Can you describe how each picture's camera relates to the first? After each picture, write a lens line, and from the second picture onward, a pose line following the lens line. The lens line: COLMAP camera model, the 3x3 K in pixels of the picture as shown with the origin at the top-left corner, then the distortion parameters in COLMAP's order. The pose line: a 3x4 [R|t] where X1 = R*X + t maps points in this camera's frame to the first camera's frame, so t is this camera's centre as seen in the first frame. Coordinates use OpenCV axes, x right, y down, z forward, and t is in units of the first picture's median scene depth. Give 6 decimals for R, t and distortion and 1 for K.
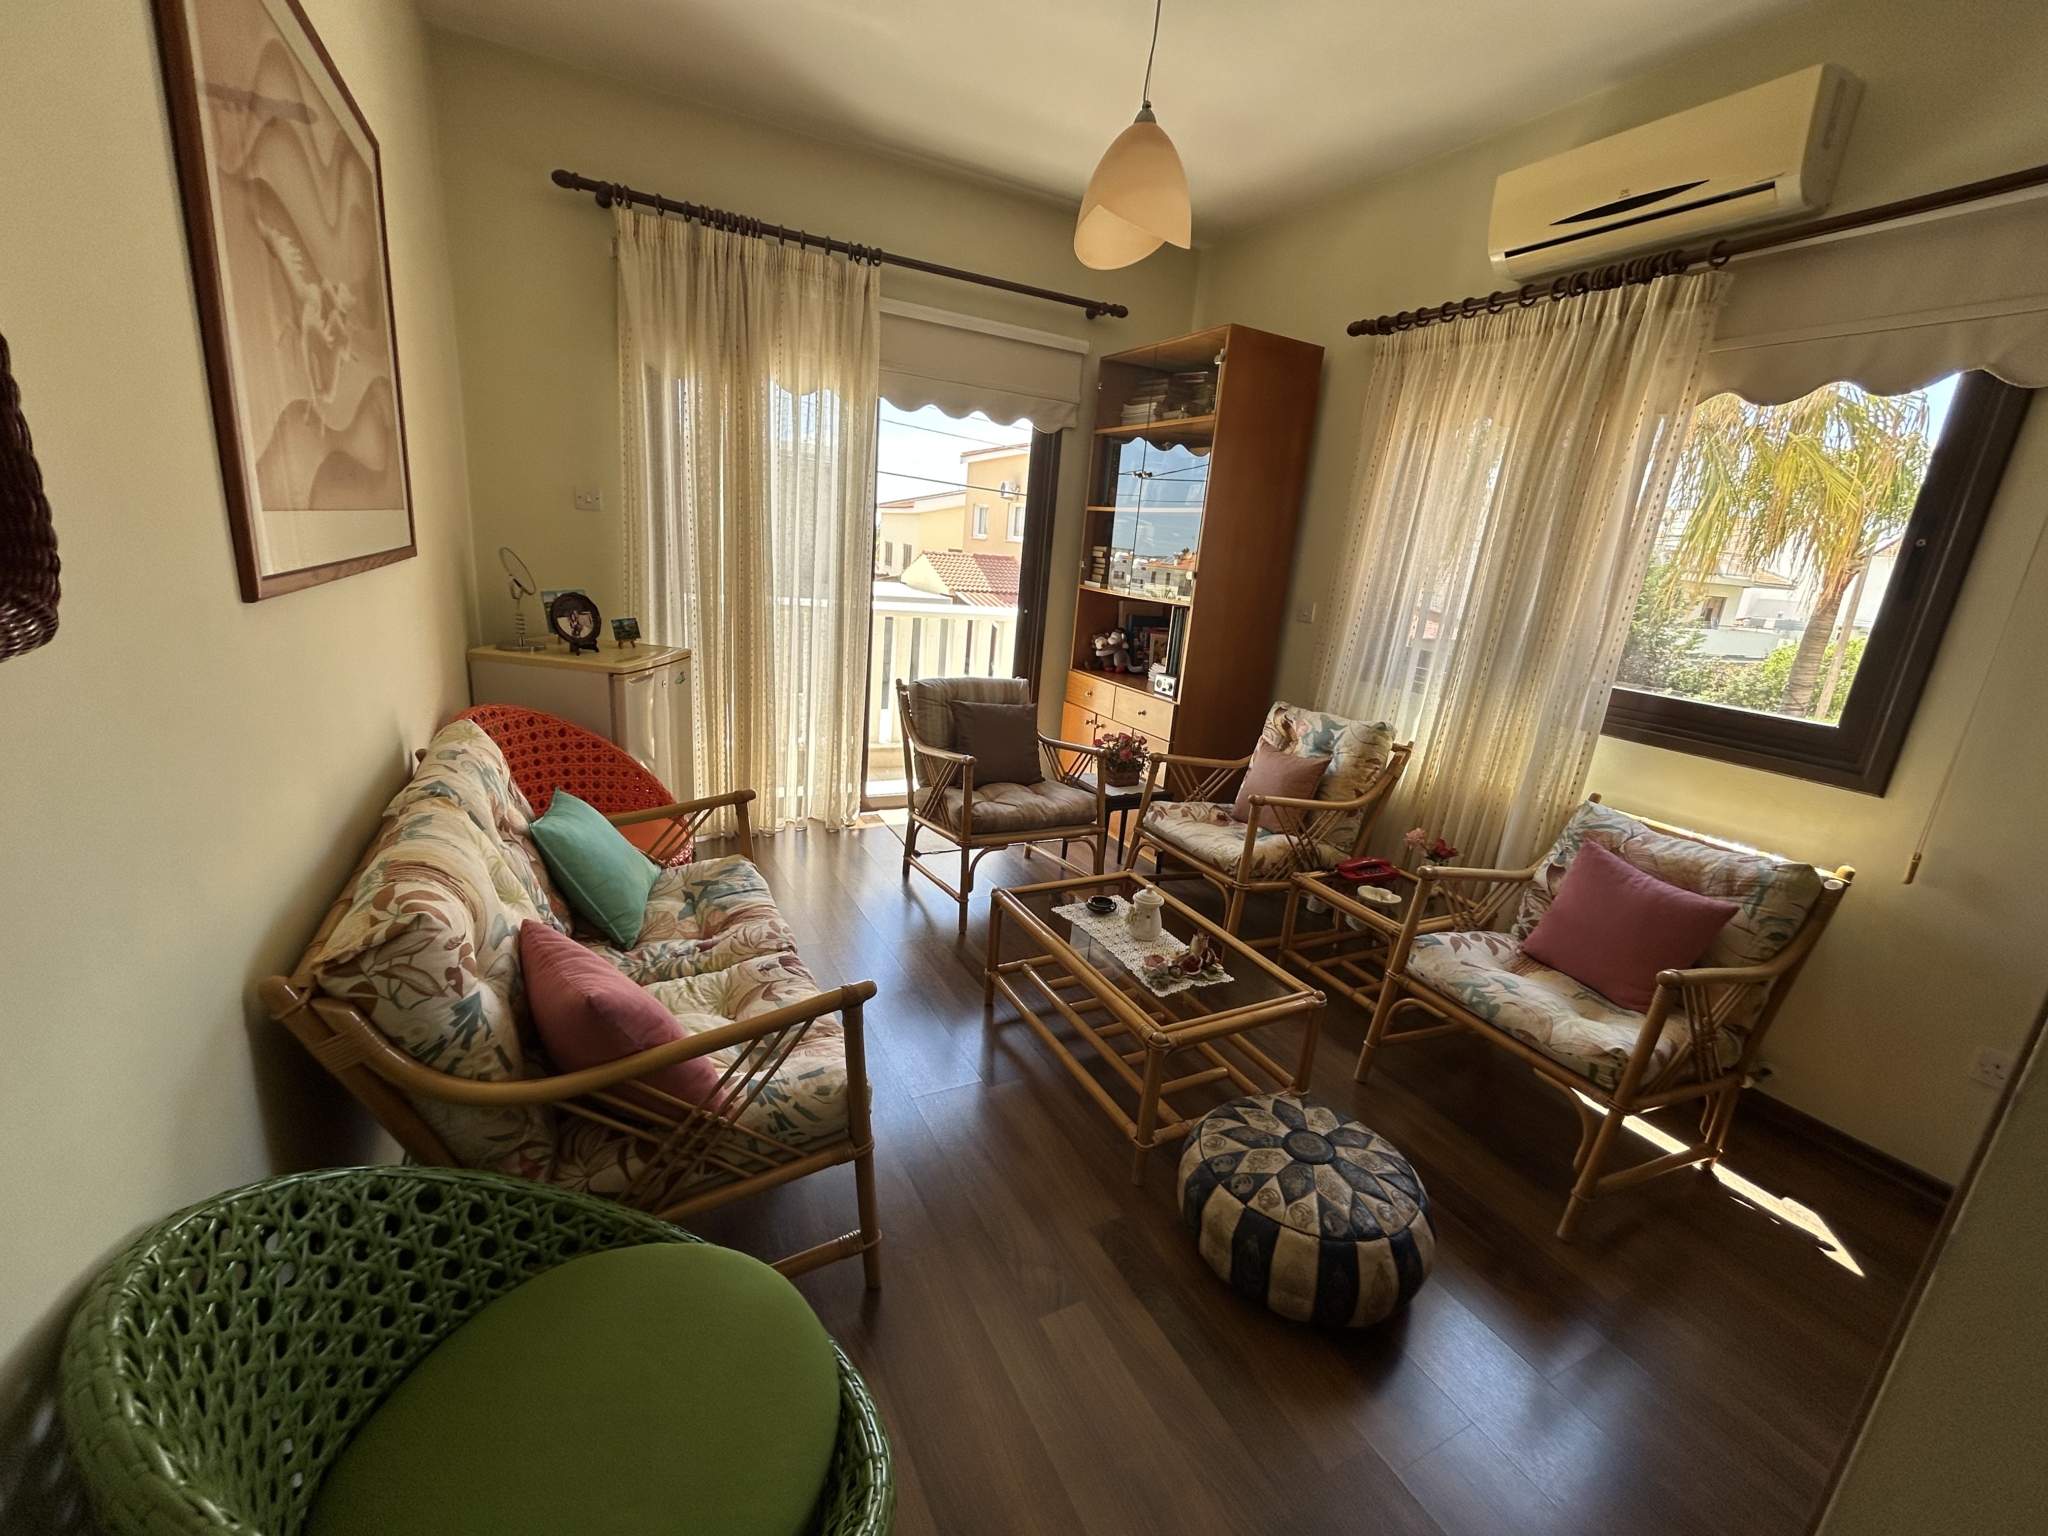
lens RADIAL K [[825.7, 0, 1014.3], [0, 825.7, 771.5], [0, 0, 1]] dist [0.000415, -0.000045]
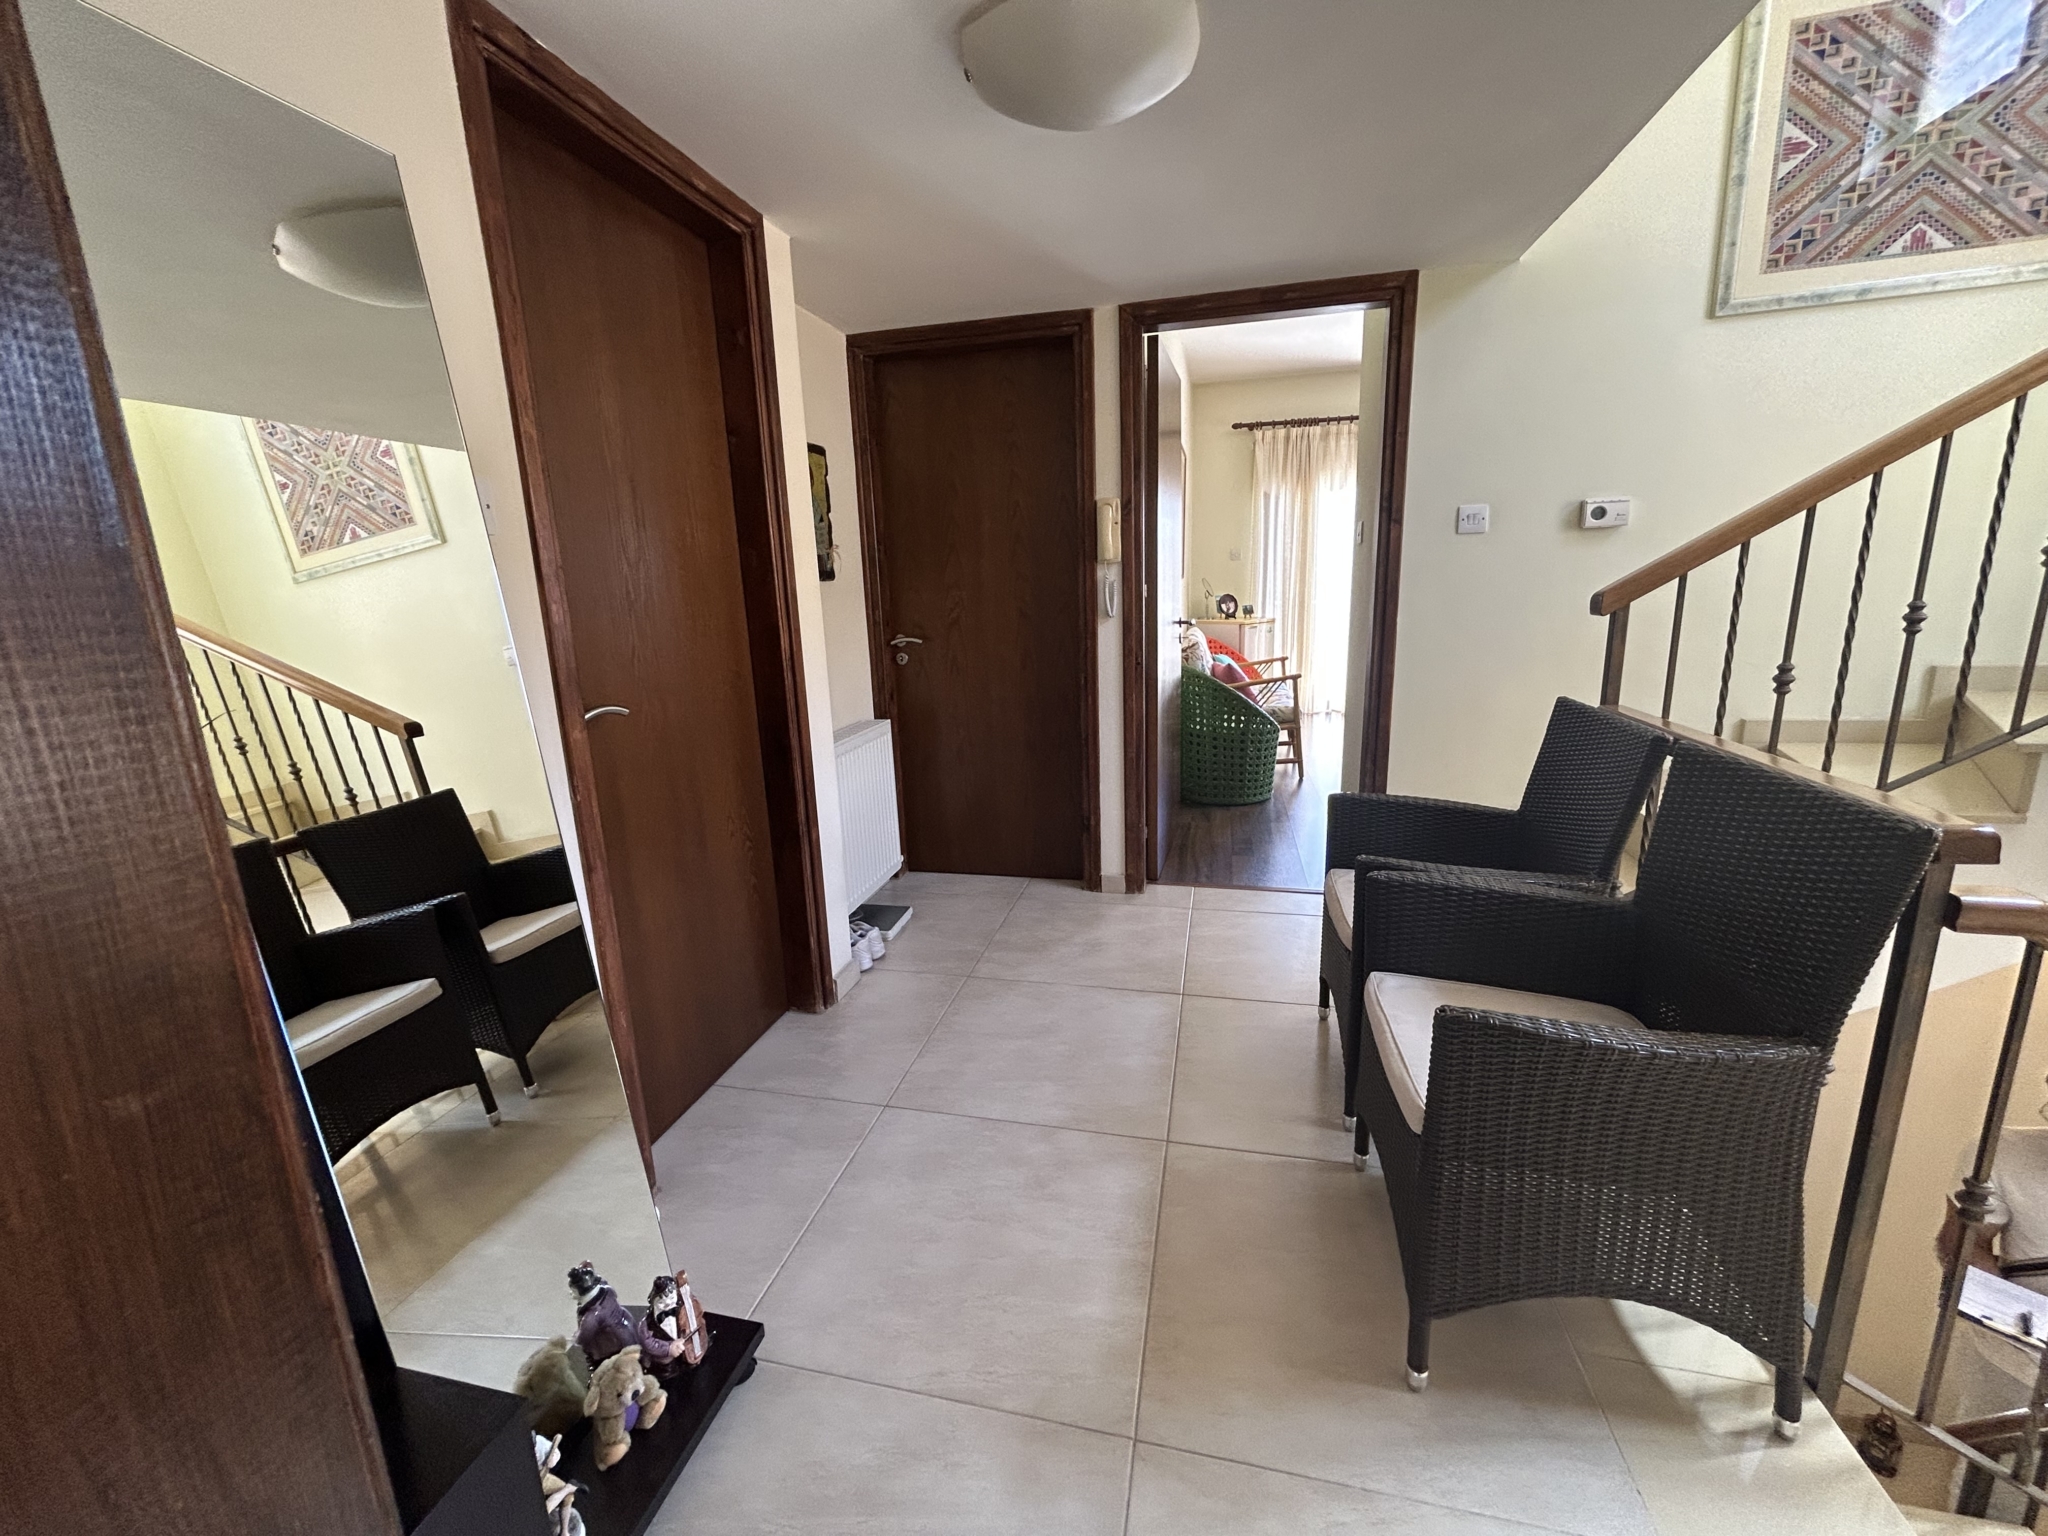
lens RADIAL K [[825.7, 0, 1021.0], [0, 825.7, 760.7], [0, 0, 1]] dist [0.000415, -0.000045]
pose [[0.753768, 0.028349, -0.656529, 0.566621], [-0.076718, 0.996034, -0.045071, 0.397895], [0.652647, 0.084341, 0.752953, -1.092060]]
